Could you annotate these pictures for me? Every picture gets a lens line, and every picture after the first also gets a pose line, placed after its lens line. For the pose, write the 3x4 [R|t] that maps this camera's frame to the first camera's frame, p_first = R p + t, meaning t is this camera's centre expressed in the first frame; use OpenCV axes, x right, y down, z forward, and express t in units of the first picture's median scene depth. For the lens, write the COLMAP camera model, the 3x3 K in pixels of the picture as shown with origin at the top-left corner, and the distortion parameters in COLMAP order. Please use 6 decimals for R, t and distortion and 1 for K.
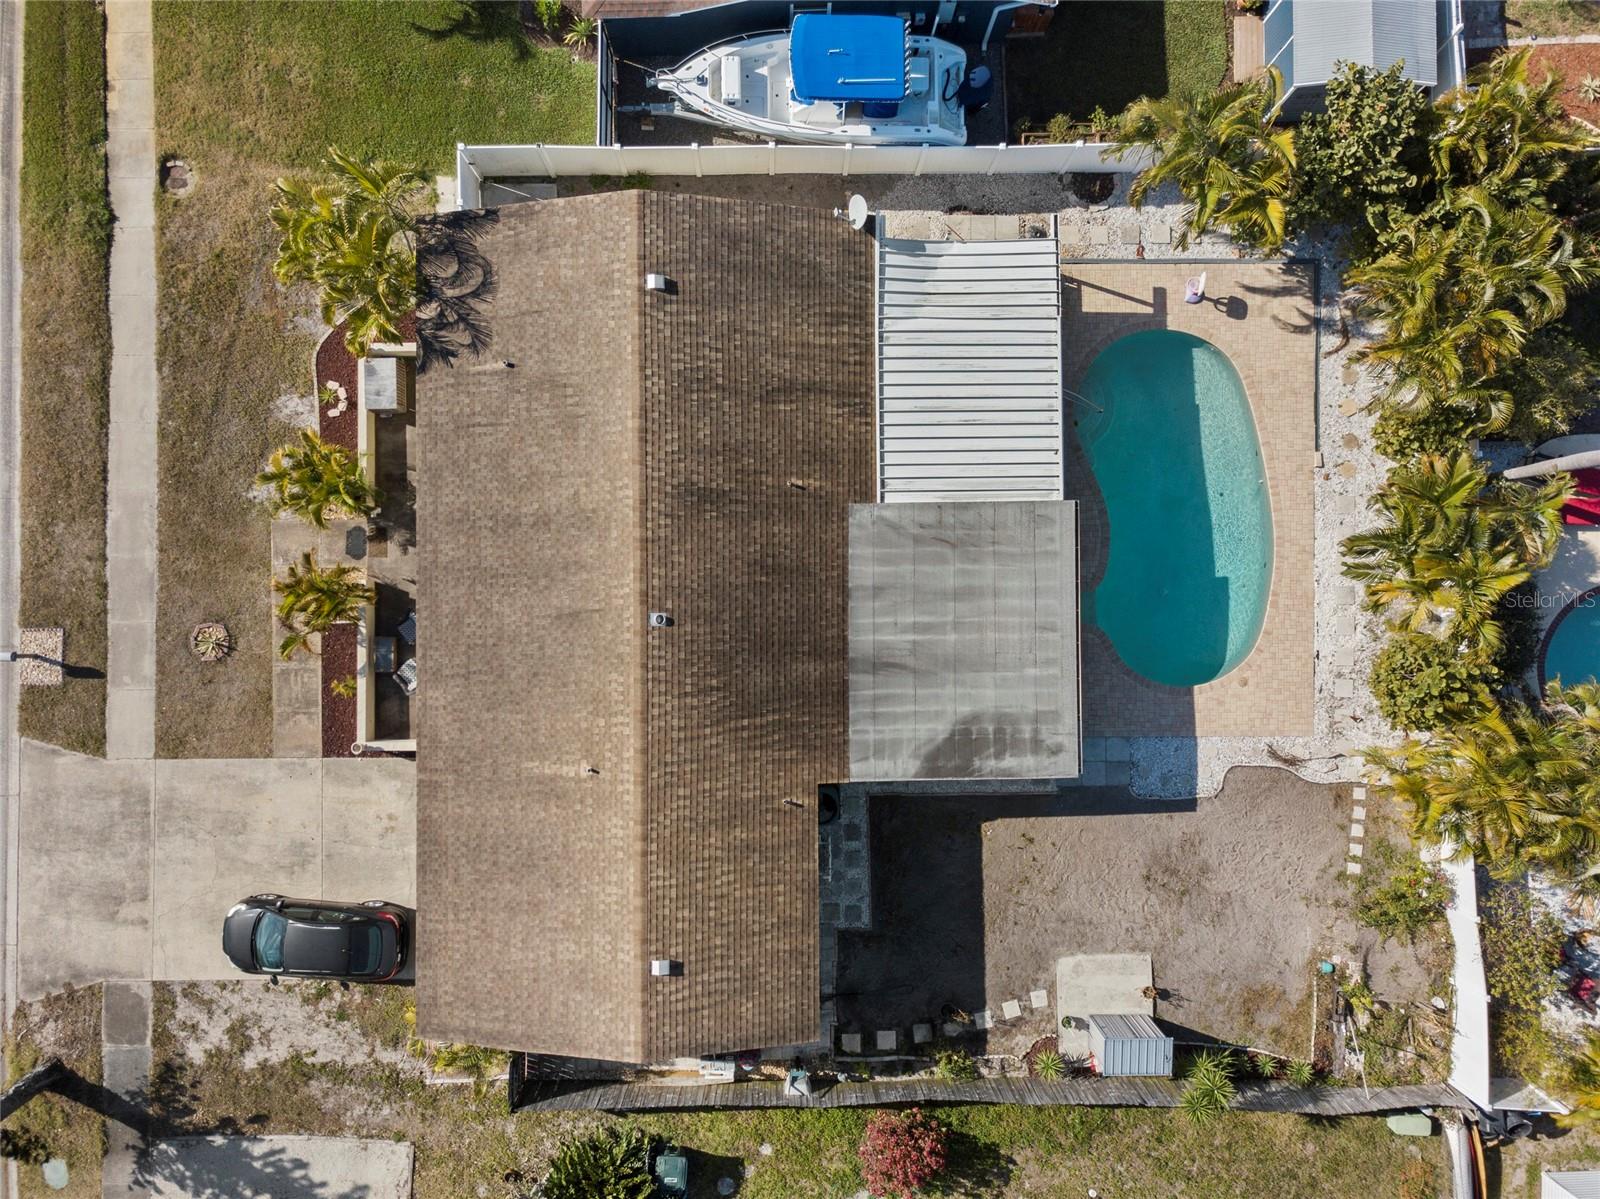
lens RADIAL K [[1200.8, 0, 800.7], [0, 1200.8, 598.3], [0, 0, 1]] dist [0.024494, -0.004764]
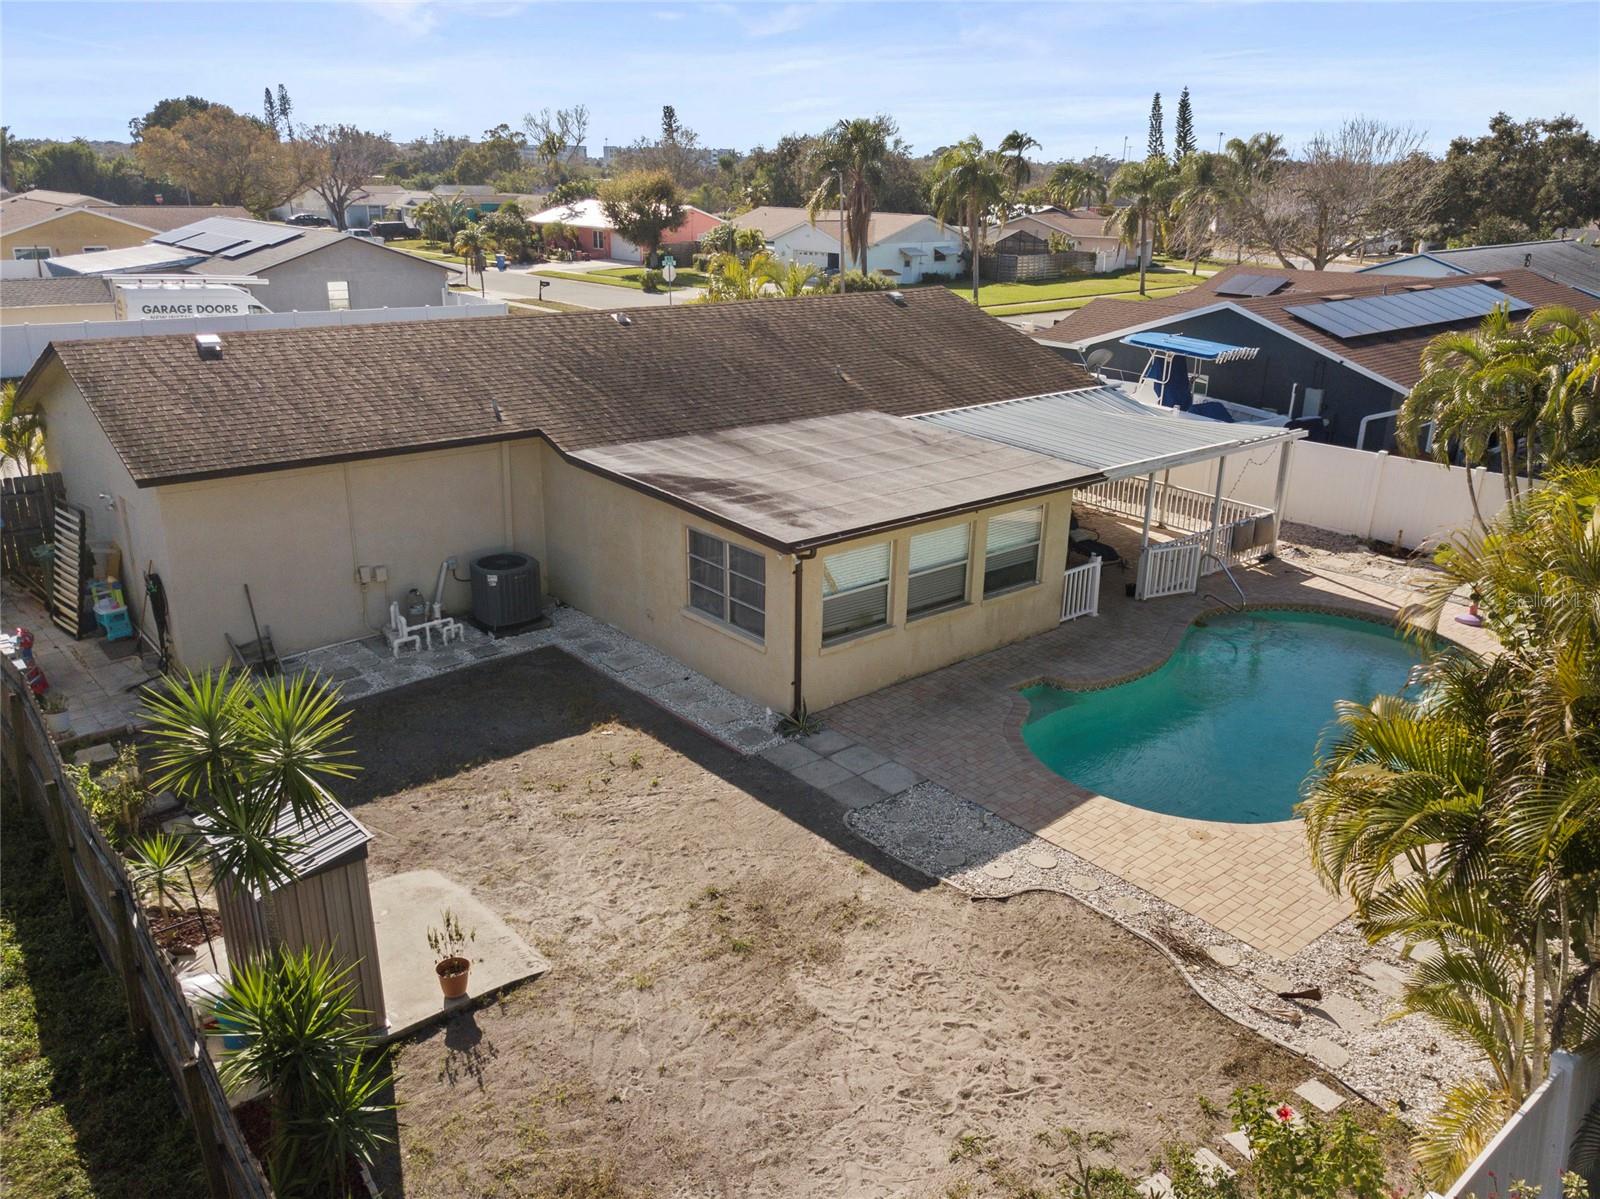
lens RADIAL K [[1200.8, 0, 802.9], [0, 1200.8, 600.8], [0, 0, 1]] dist [0.024494, -0.004764]
pose [[0.643829, 0.266928, -0.717101, 0.569974], [-0.765141, 0.232590, -0.600384, 0.428617], [0.006531, 0.935228, 0.353985, 0.762926]]
